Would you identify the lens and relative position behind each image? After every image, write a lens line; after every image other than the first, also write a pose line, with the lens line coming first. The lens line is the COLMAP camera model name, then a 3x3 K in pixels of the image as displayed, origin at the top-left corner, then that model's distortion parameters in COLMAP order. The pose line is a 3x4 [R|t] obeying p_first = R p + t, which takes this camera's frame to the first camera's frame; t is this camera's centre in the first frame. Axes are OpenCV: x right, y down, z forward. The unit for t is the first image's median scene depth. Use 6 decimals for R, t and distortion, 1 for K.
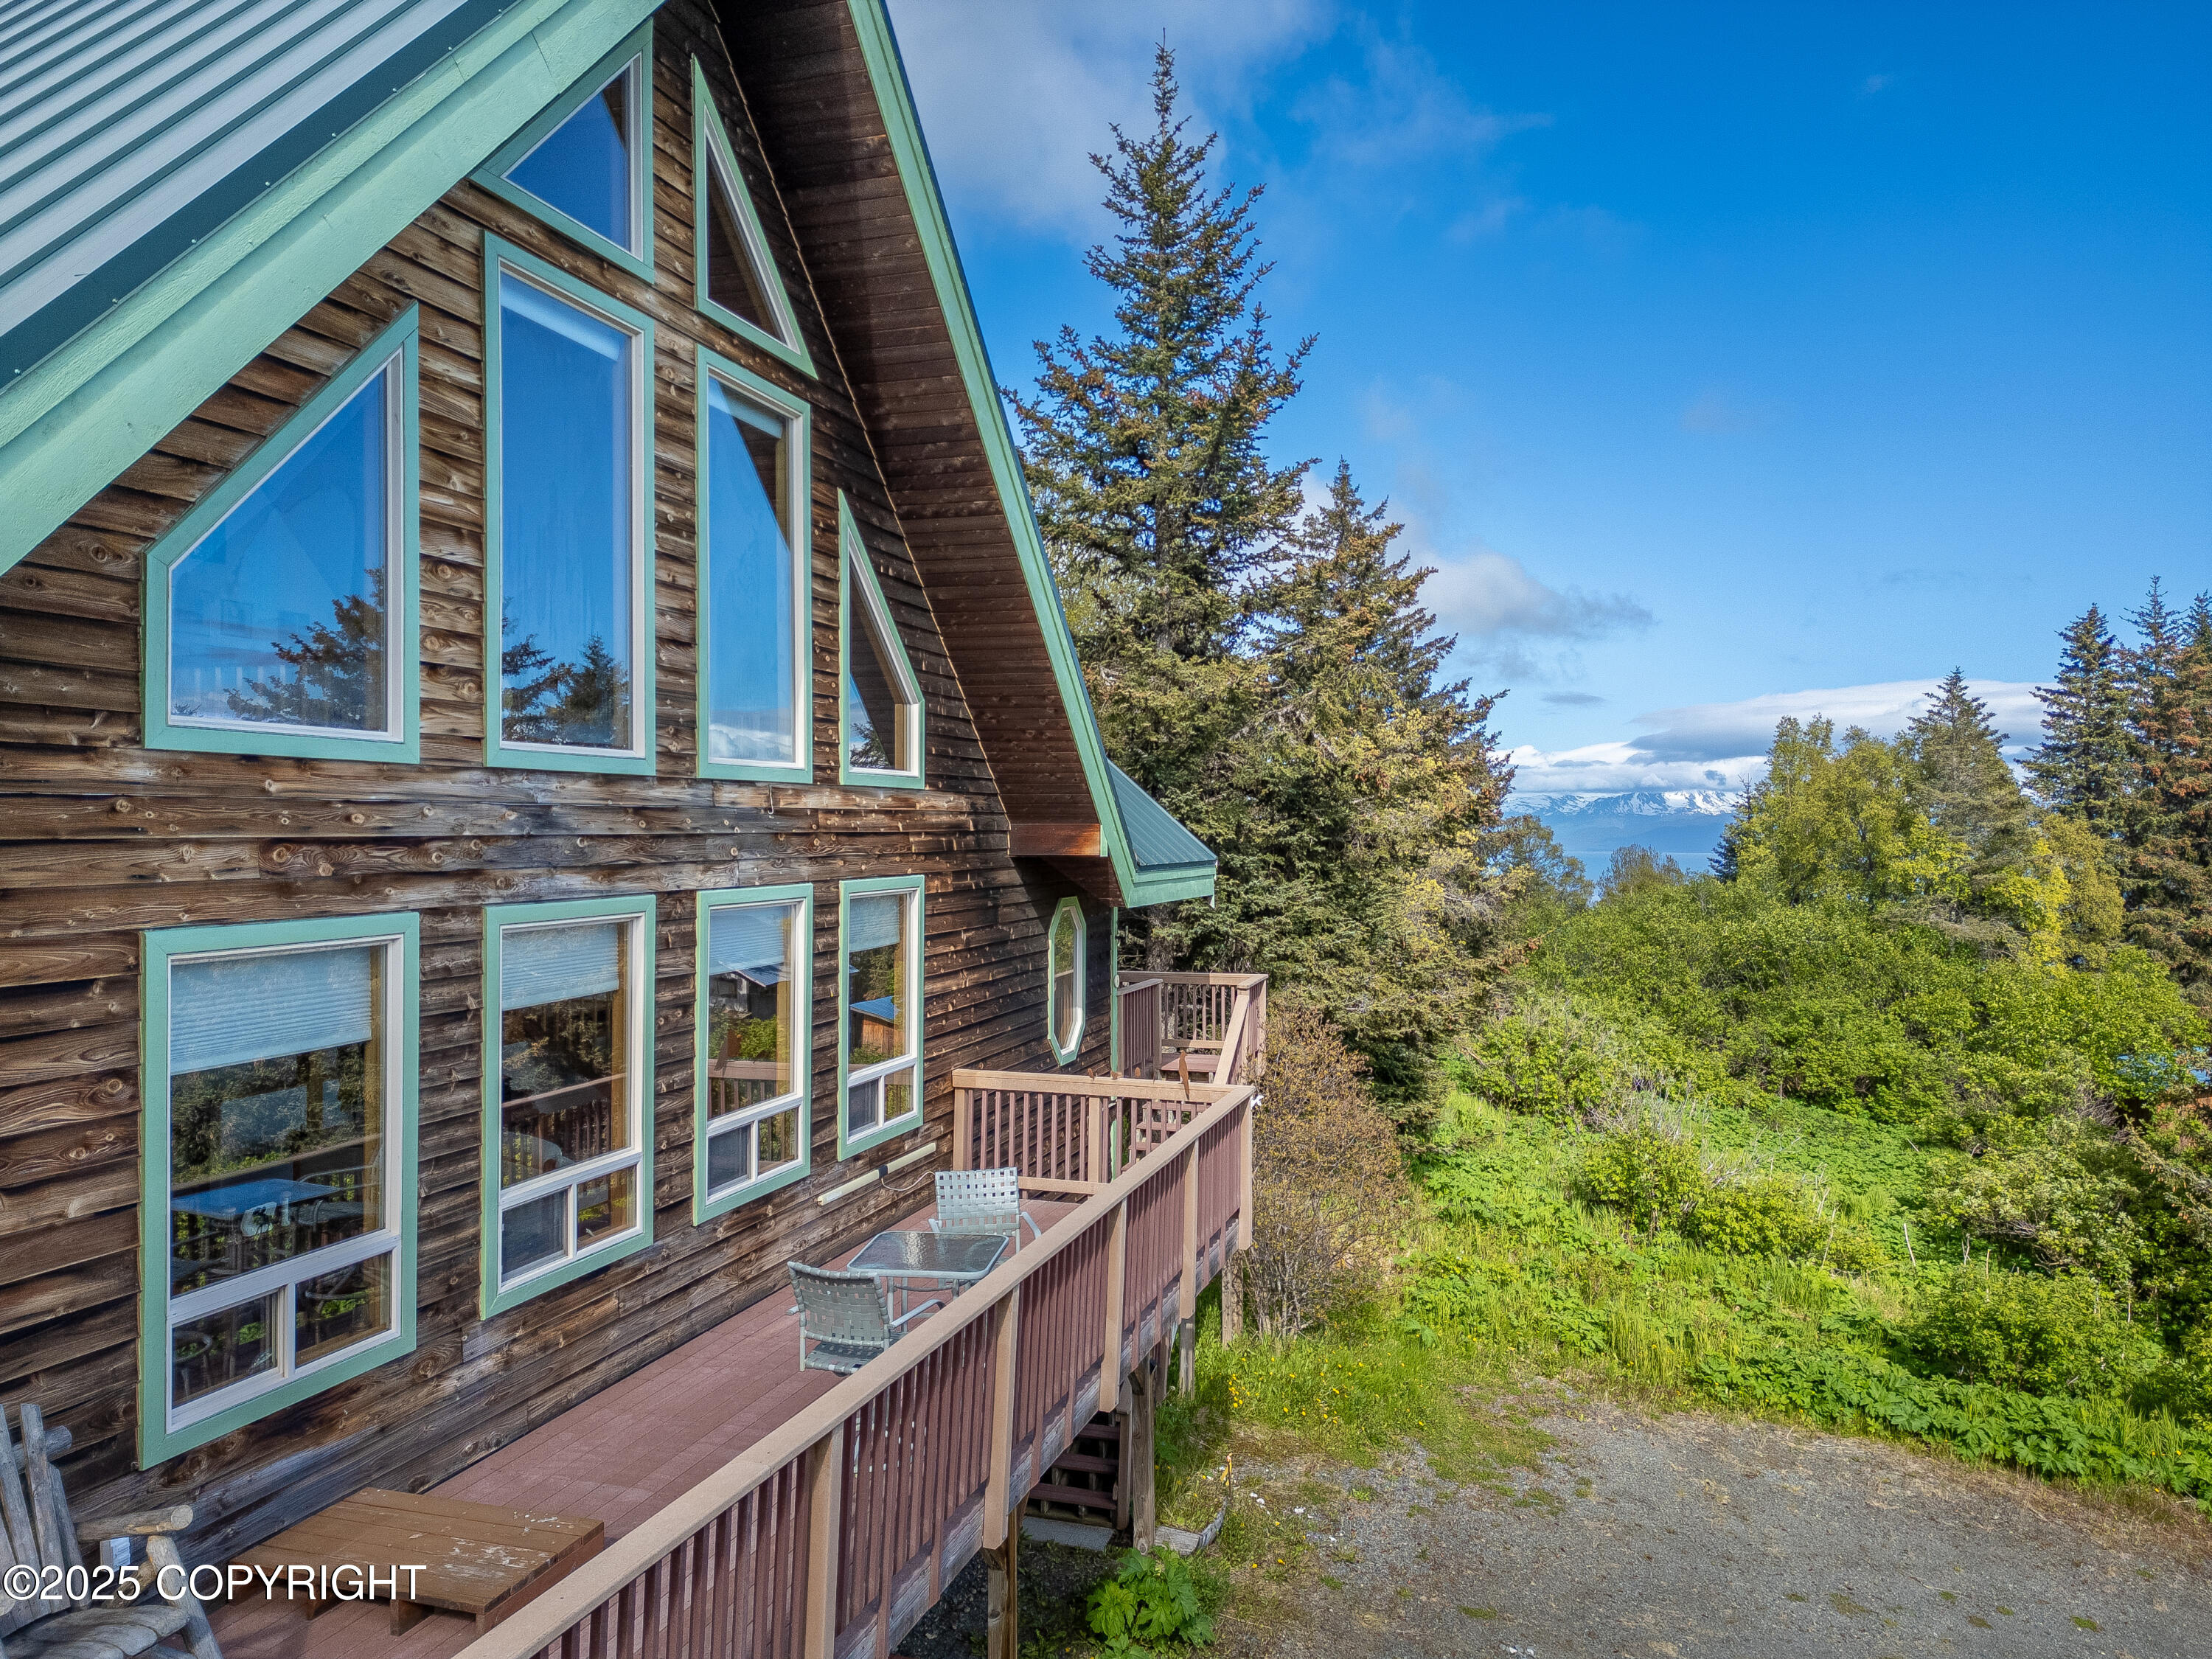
lens RADIAL K [[1516.6, 0, 1106.0], [0, 1516.6, 829.5], [0, 0, 1]] dist [0.097763, -0.111114]
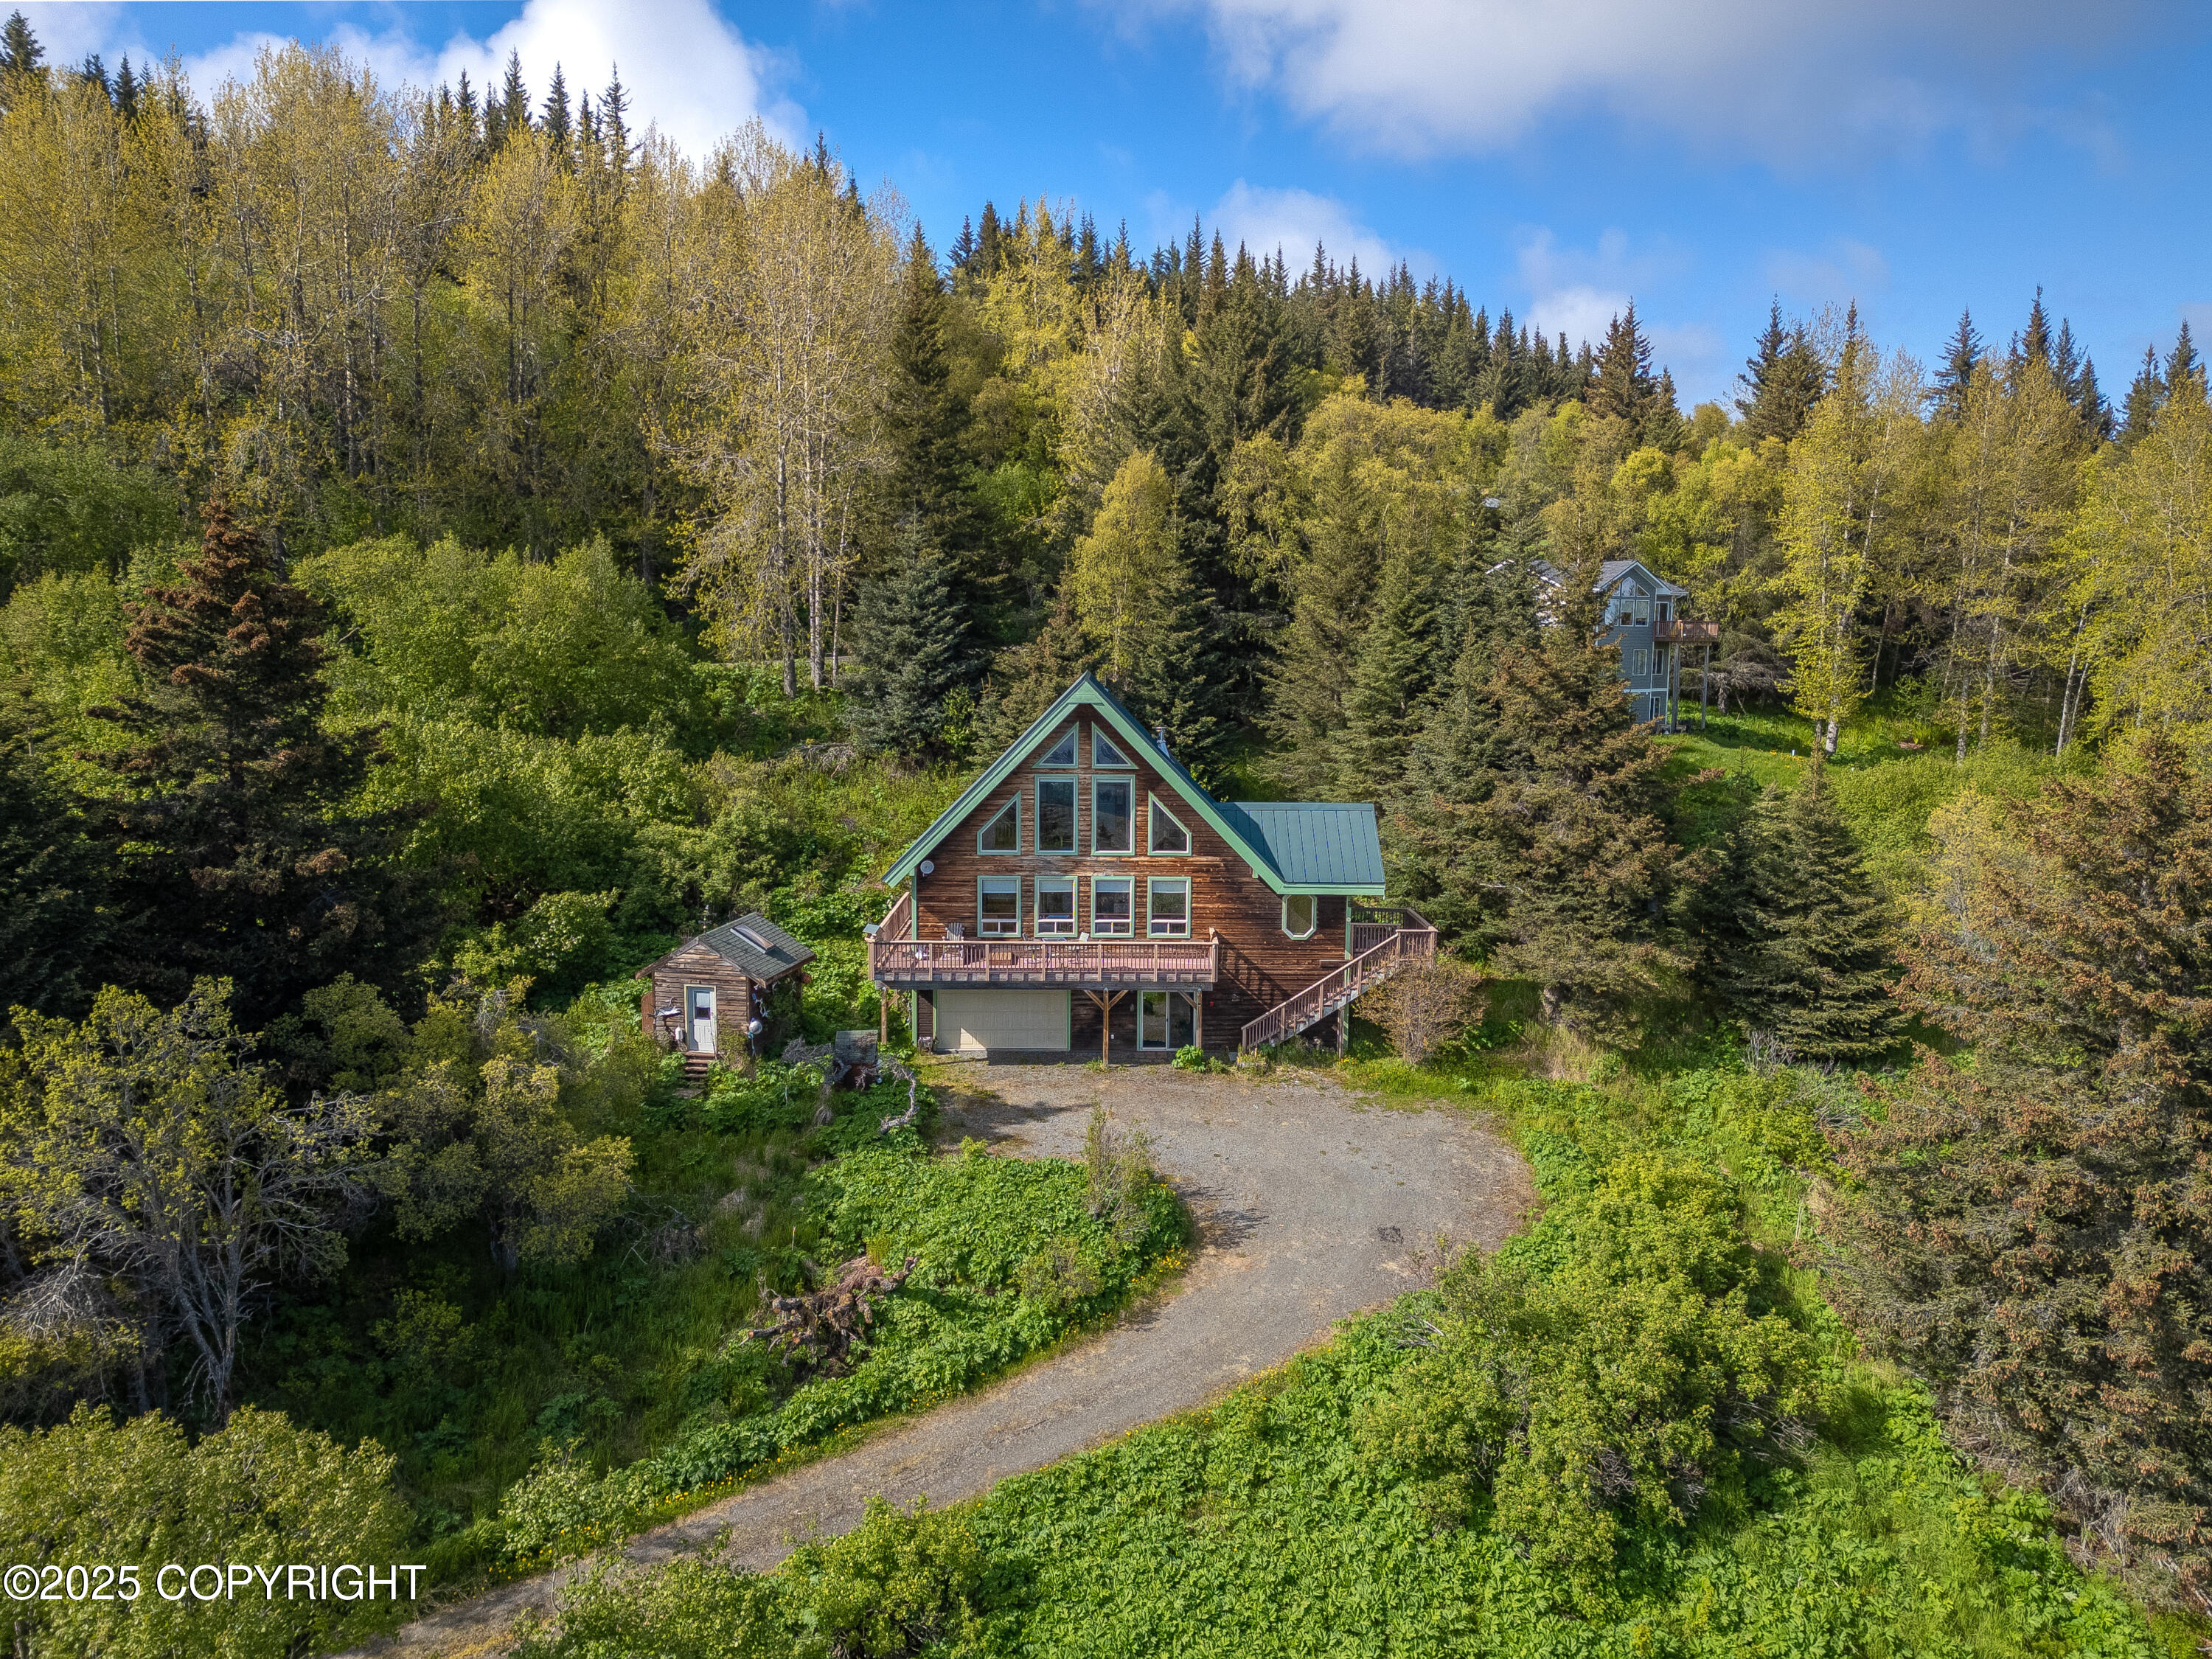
lens RADIAL K [[1516.6, 0, 1106.0], [0, 1516.6, 829.5], [0, 0, 1]] dist [0.097763, -0.111114]
pose [[0.328637, 0.106462, -0.938437, 4.931820], [-0.008026, 0.993905, 0.109944, -0.739445], [0.944422, -0.028600, 0.327488, -0.717741]]
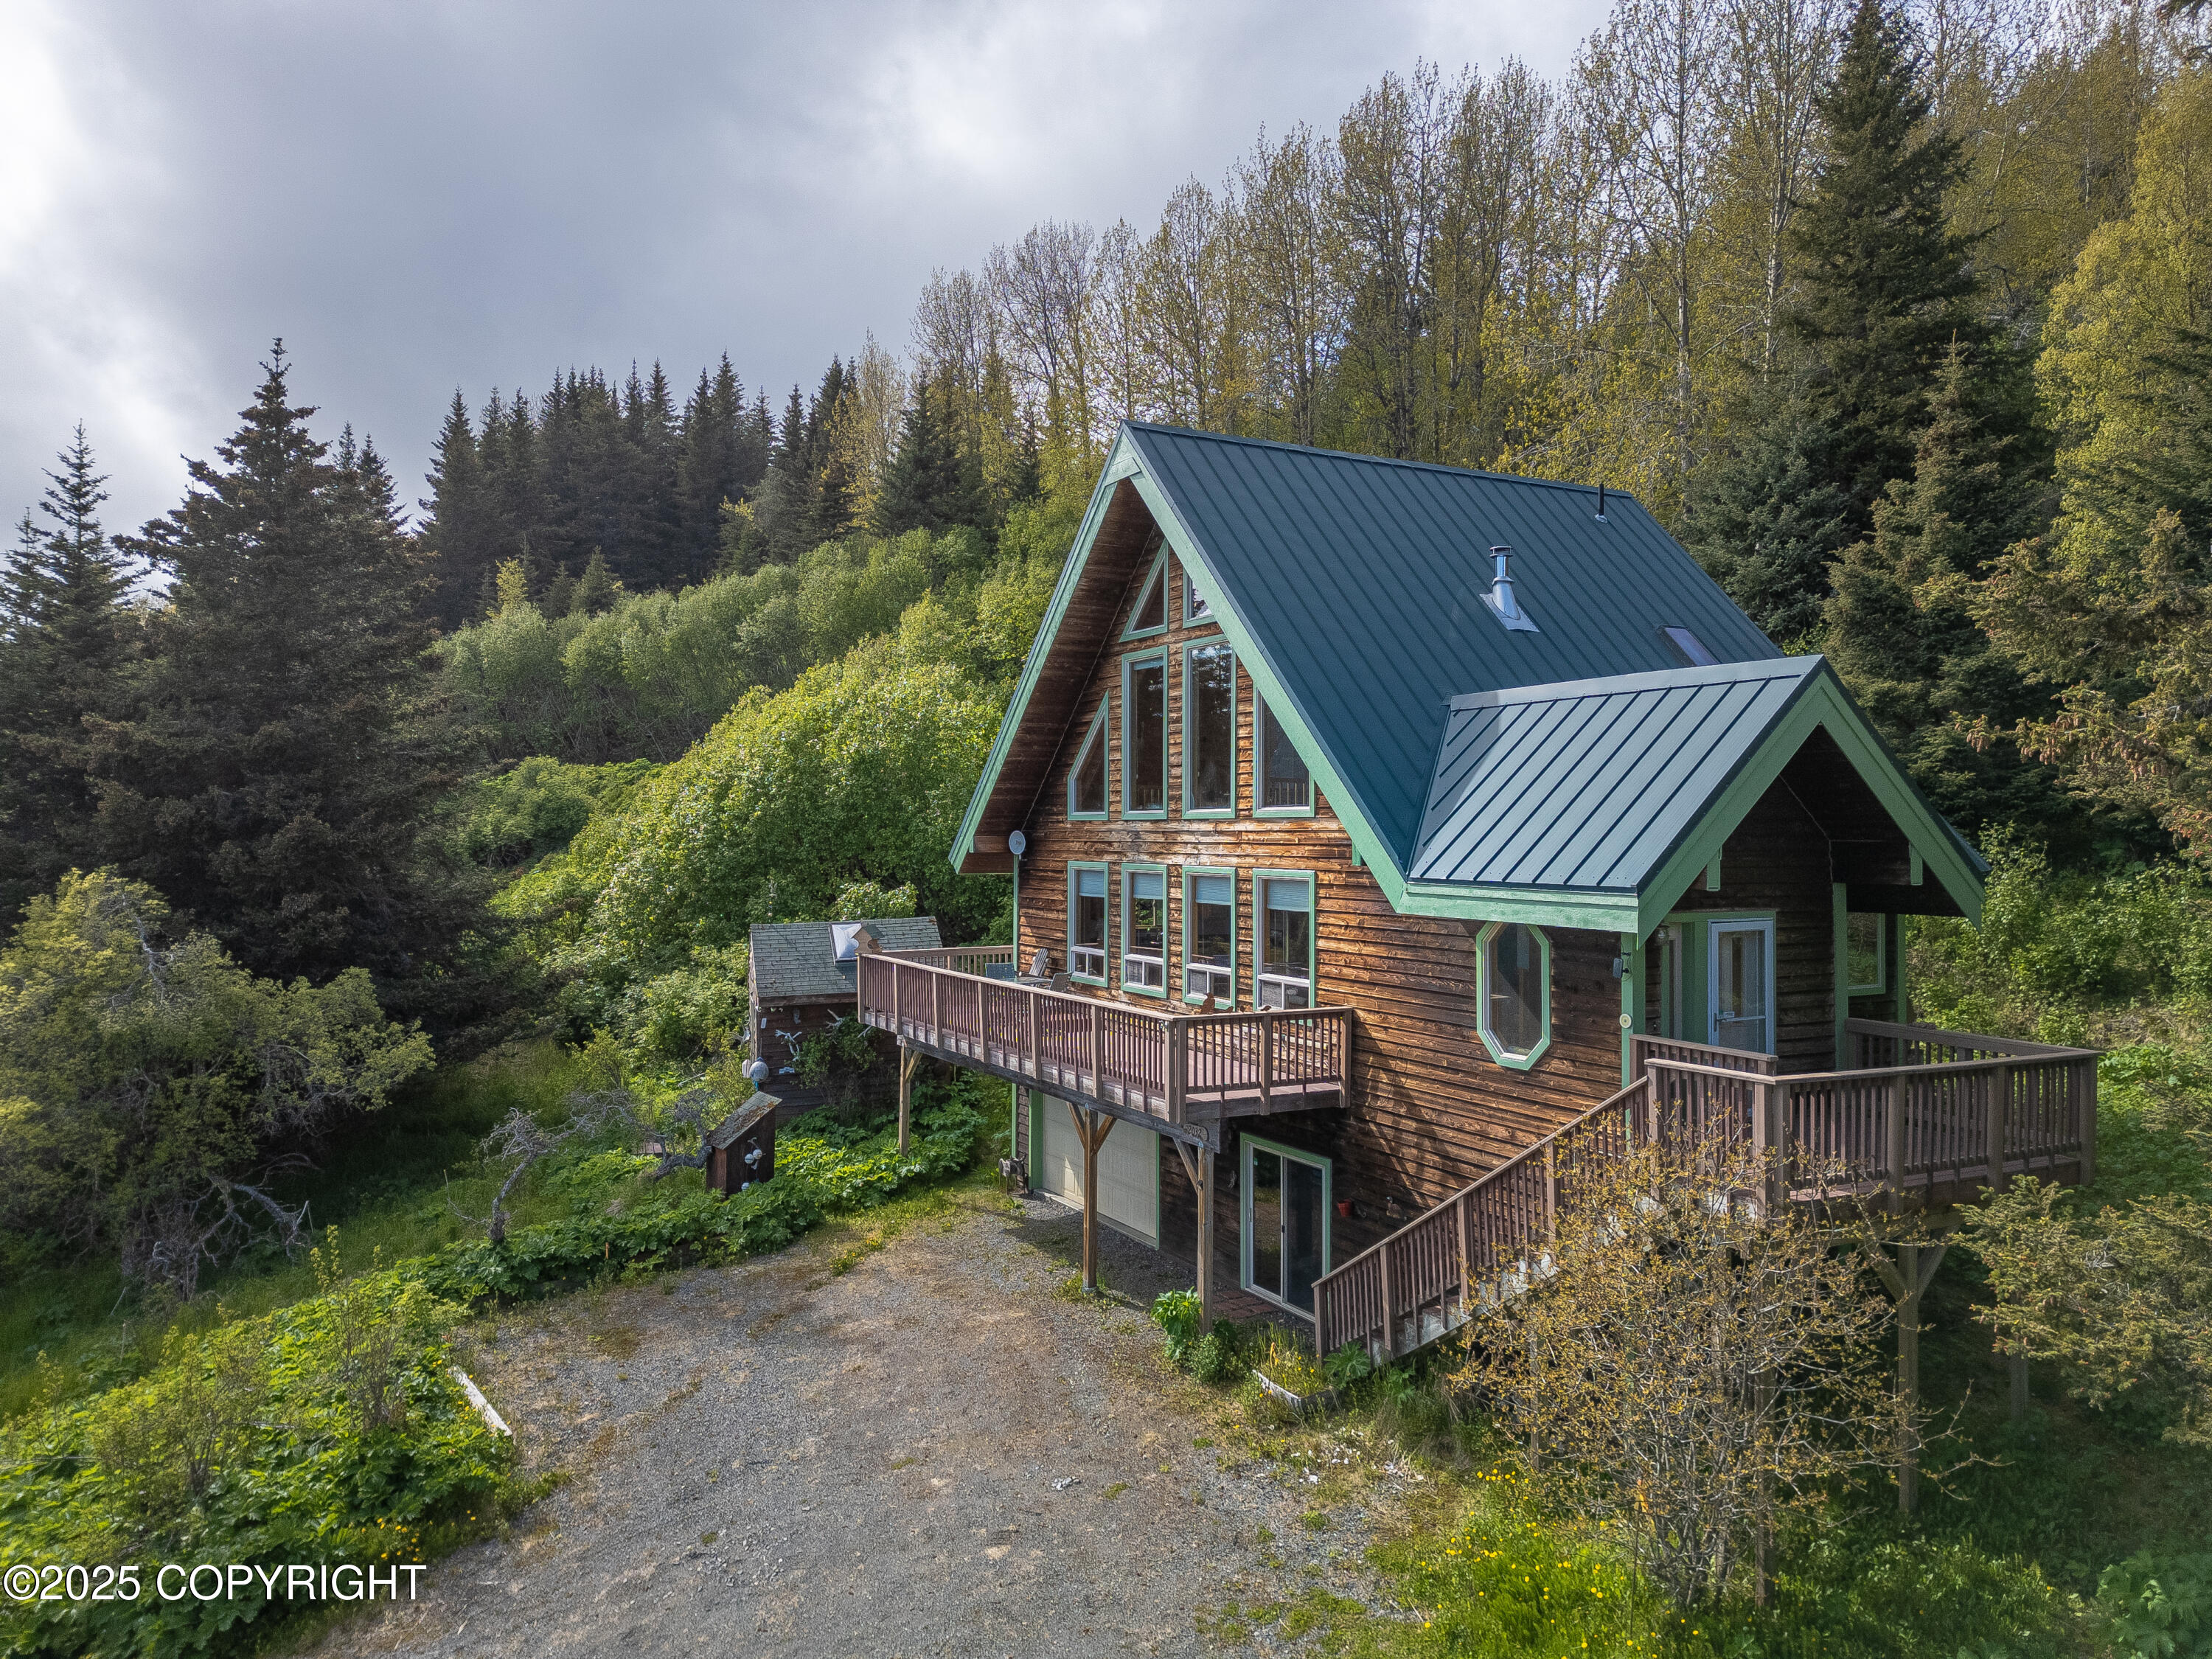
lens RADIAL K [[1516.6, 0, 1106.0], [0, 1516.6, 829.5], [0, 0, 1]] dist [0.097763, -0.111114]
pose [[-0.665055, -0.009877, -0.746729, 1.703248], [-0.011998, 0.999925, -0.002540, -0.010042], [0.746698, 0.007270, -0.665124, 2.634146]]
